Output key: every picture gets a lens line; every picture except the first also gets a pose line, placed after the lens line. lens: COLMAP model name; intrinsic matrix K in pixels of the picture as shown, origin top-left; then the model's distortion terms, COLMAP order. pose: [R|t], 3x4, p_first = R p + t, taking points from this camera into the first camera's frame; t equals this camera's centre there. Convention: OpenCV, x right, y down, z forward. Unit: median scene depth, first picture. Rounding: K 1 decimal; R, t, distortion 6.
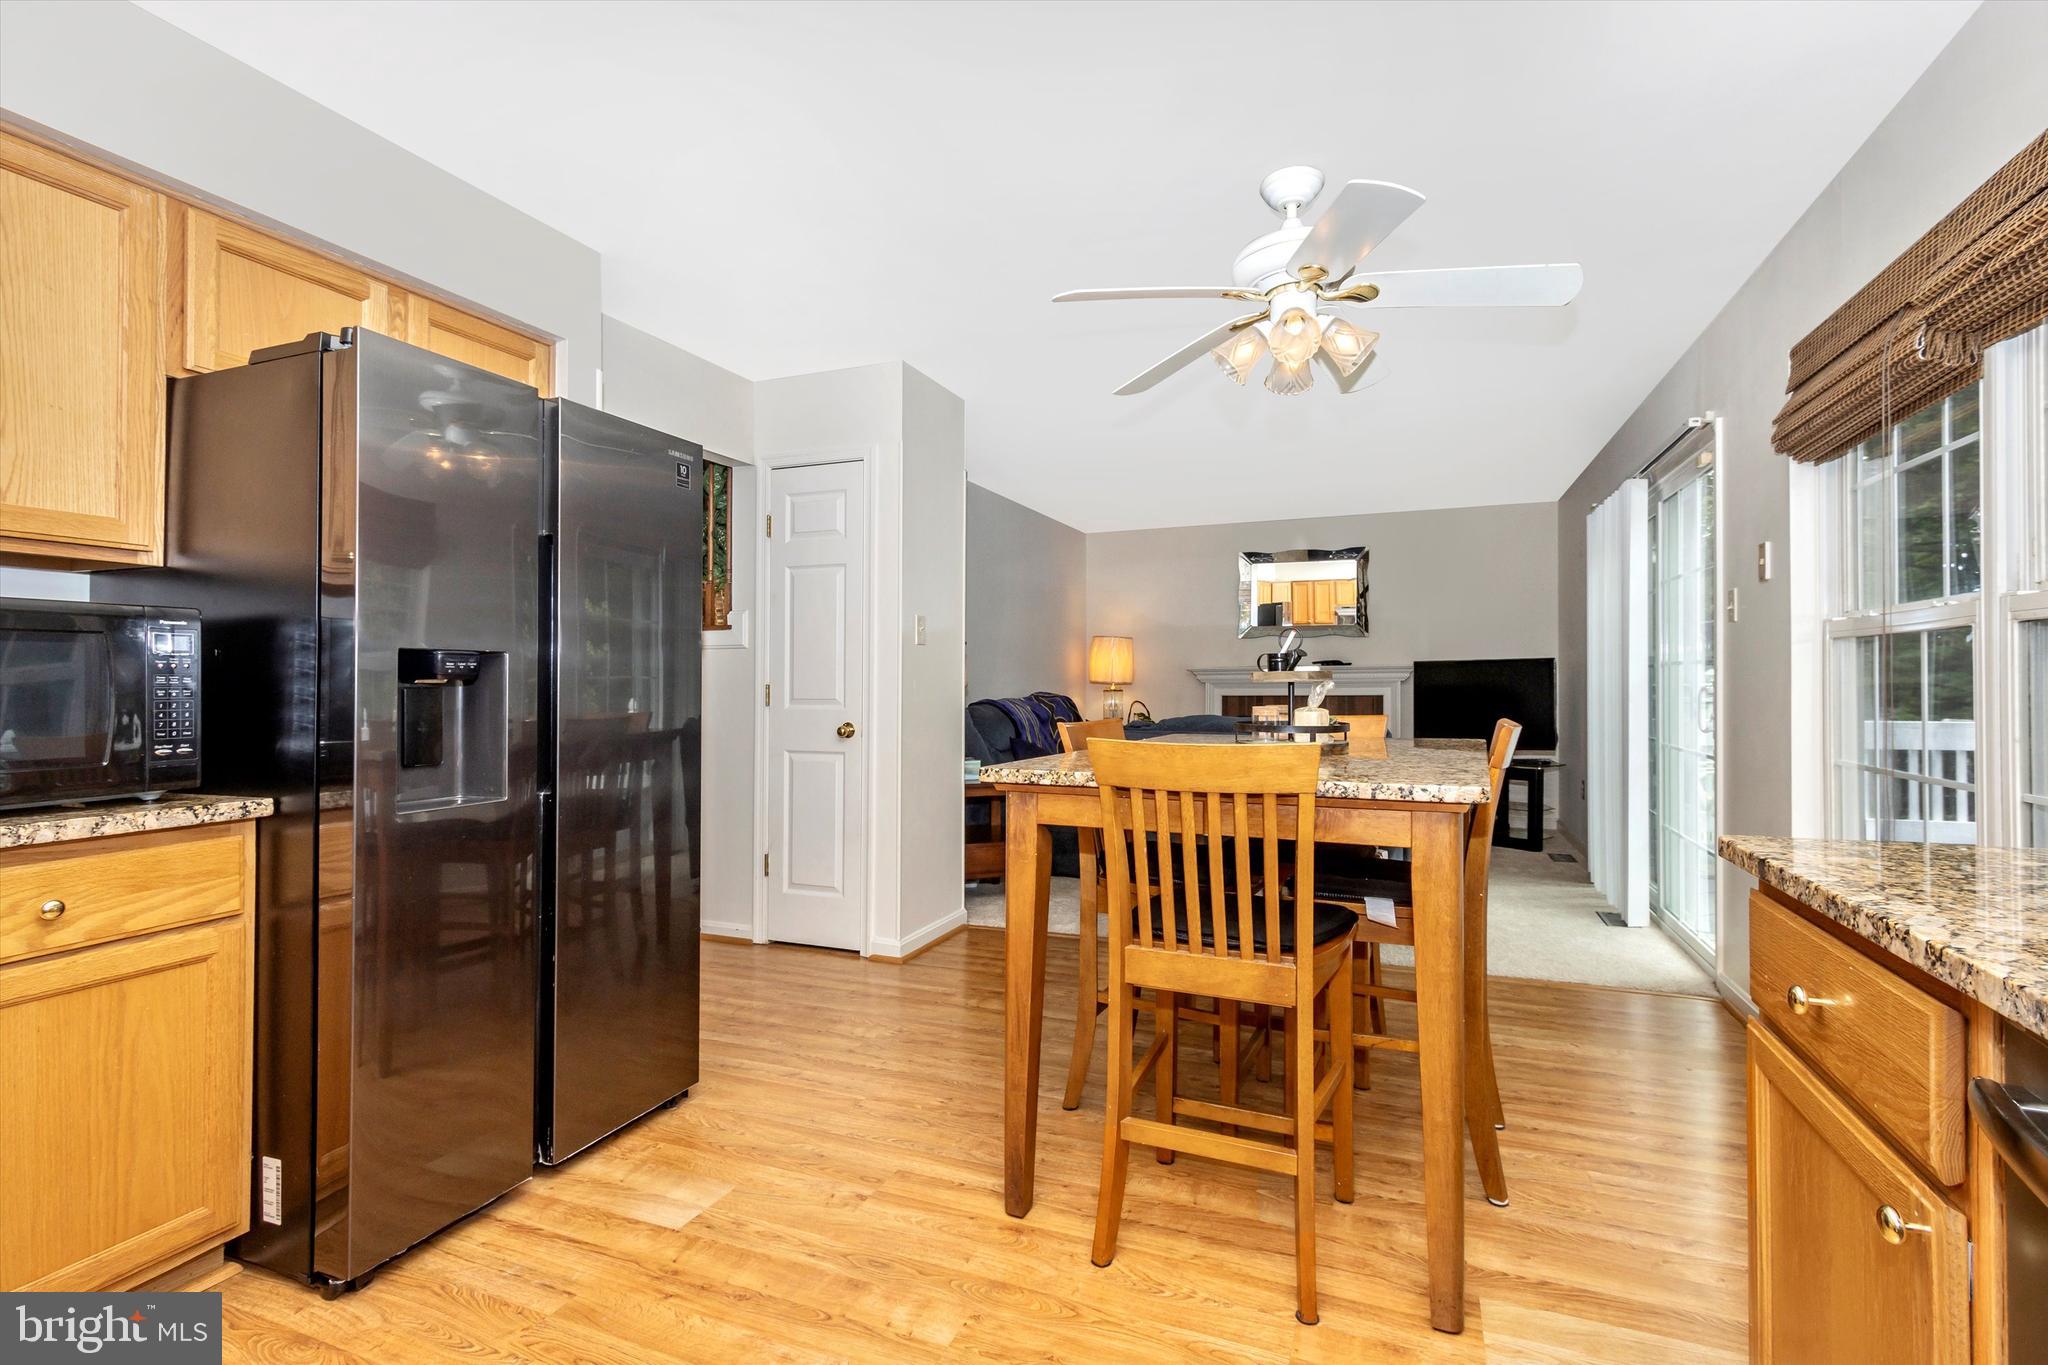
lens RADIAL K [[942.3, 0, 1042.3], [0, 942.3, 669.0], [0, 0, 1]] dist [0.001053, 0.002043]
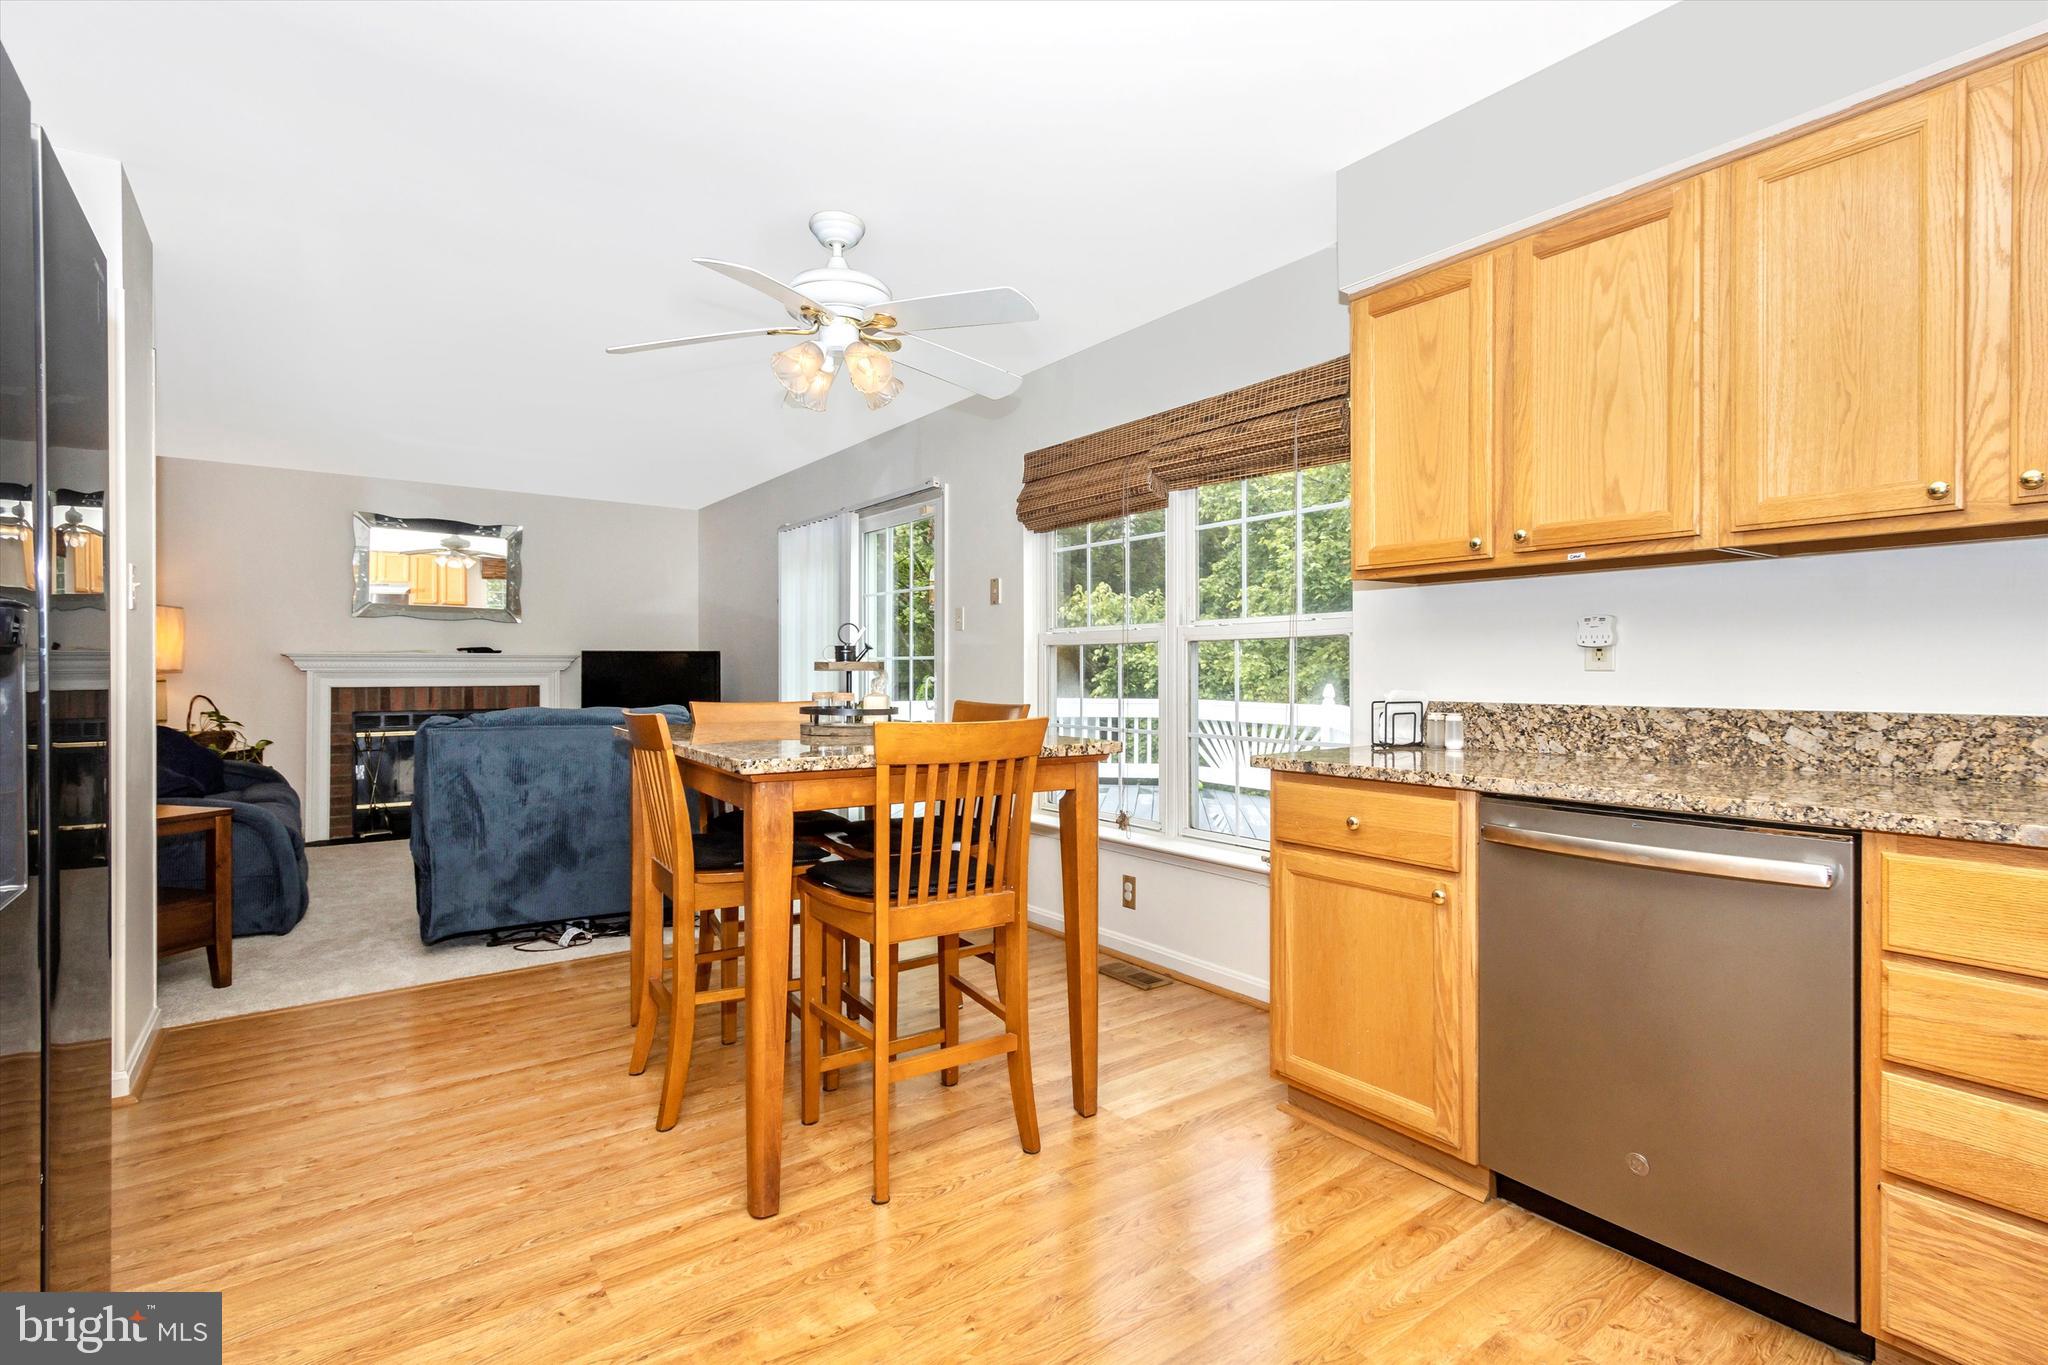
lens RADIAL K [[953.7, 0, 1017.7], [0, 953.7, 673.5], [0, 0, 1]] dist [0.010836, 0.004473]
pose [[0.538716, 0.002001, 0.842485, -0.686963], [-0.014815, 0.999865, 0.007099, 0.006813], [-0.842357, -0.016306, 0.538673, 0.242604]]
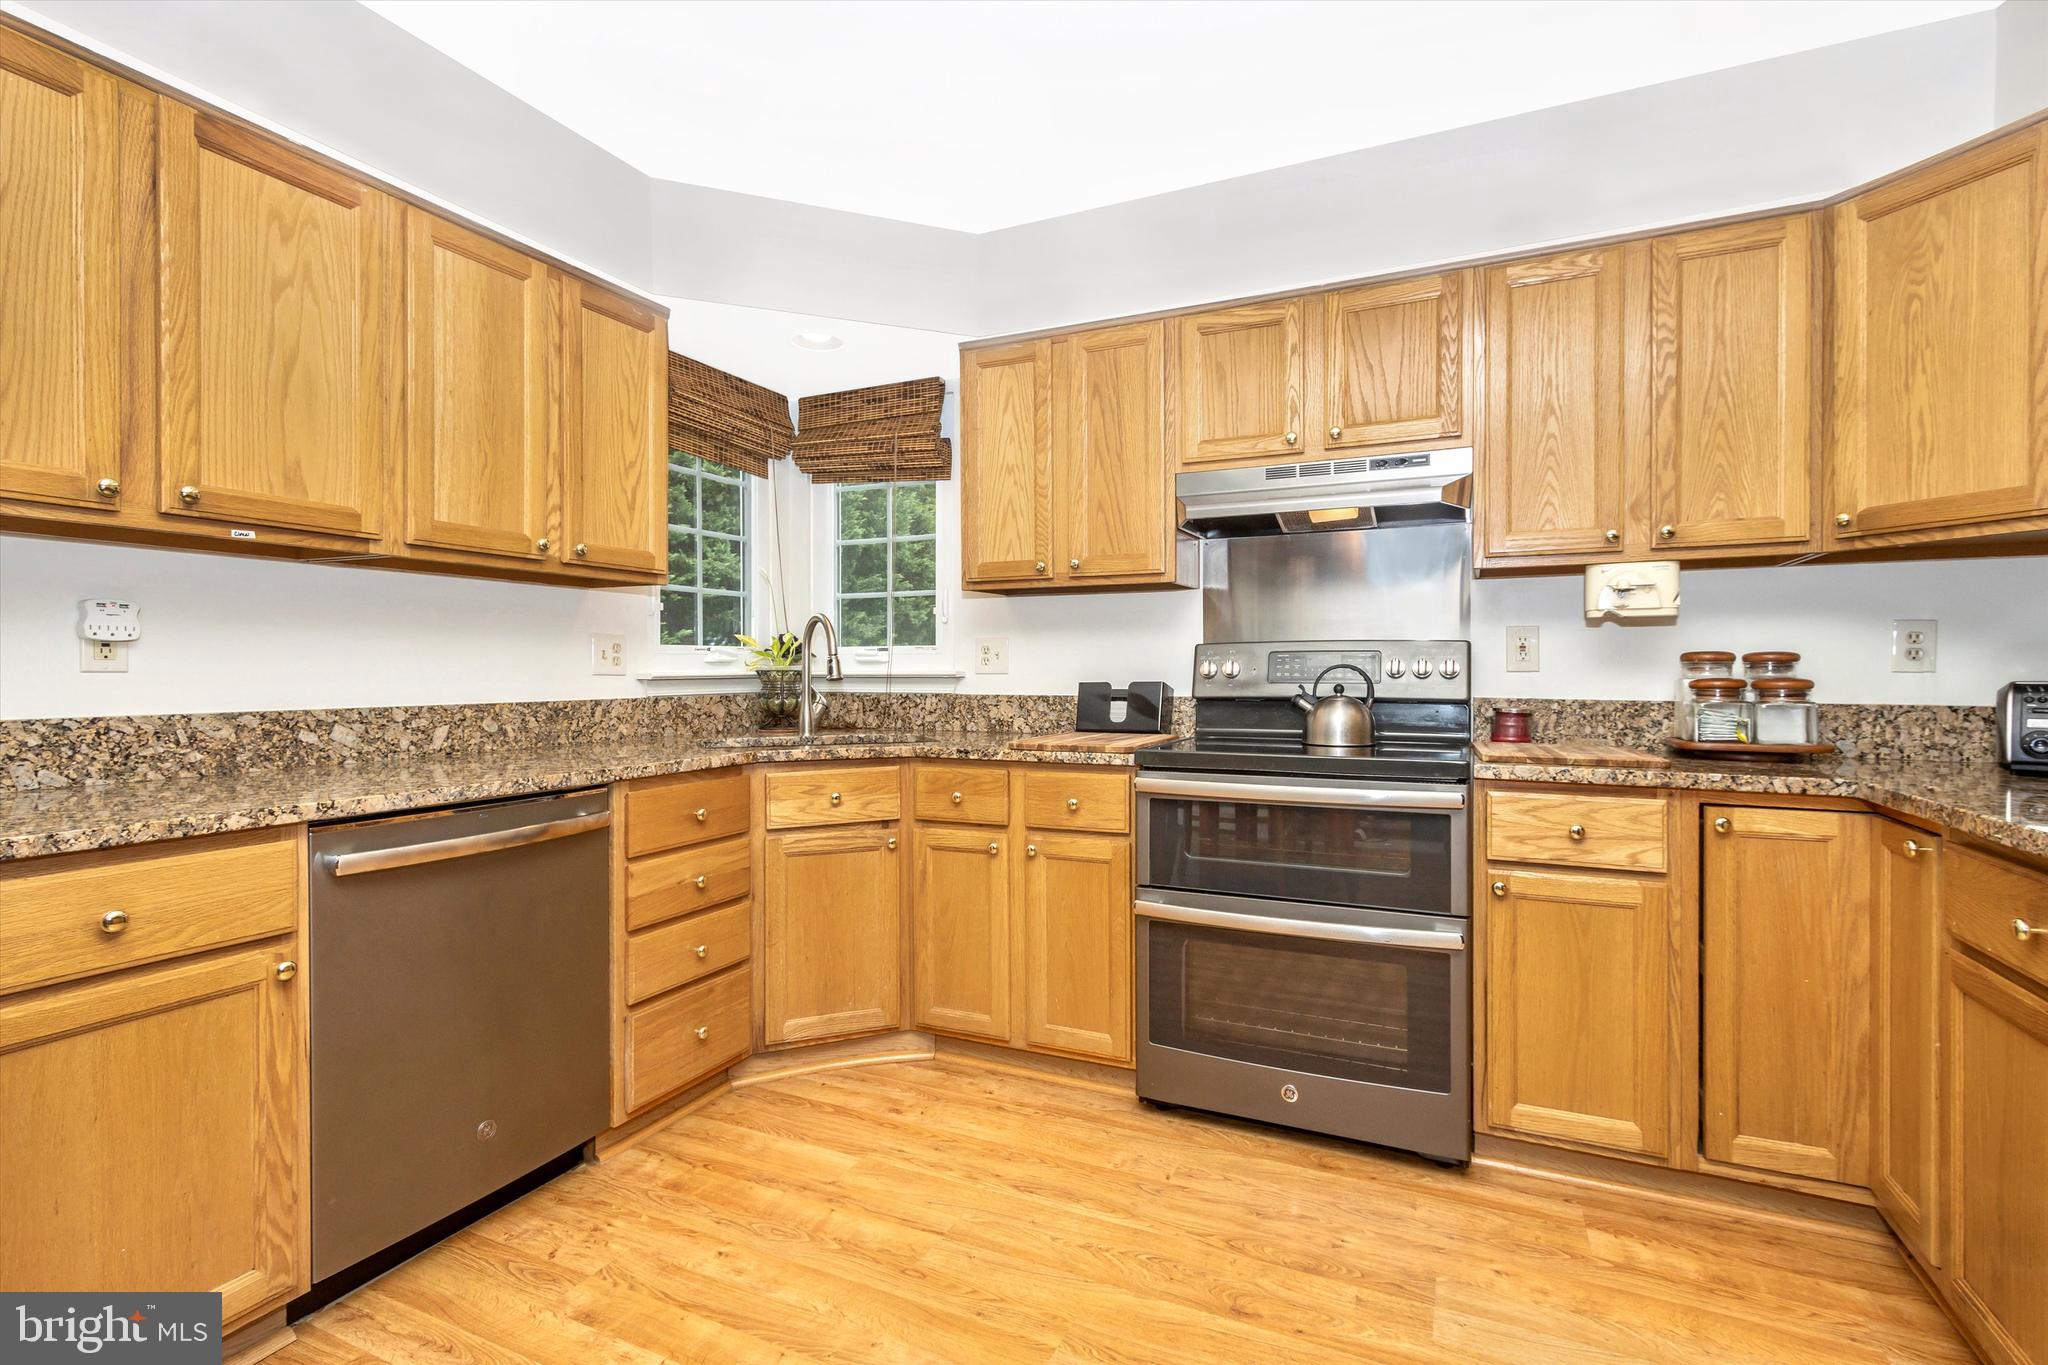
lens RADIAL K [[942.3, 0, 1035.2], [0, 942.3, 676.8], [0, 0, 1]] dist [0.001053, 0.002043]
pose [[-0.997675, 0.006802, 0.067806, -0.268620], [0.006038, 0.999916, -0.011465, 0.020775], [-0.067878, -0.011029, -0.997633, 1.072490]]
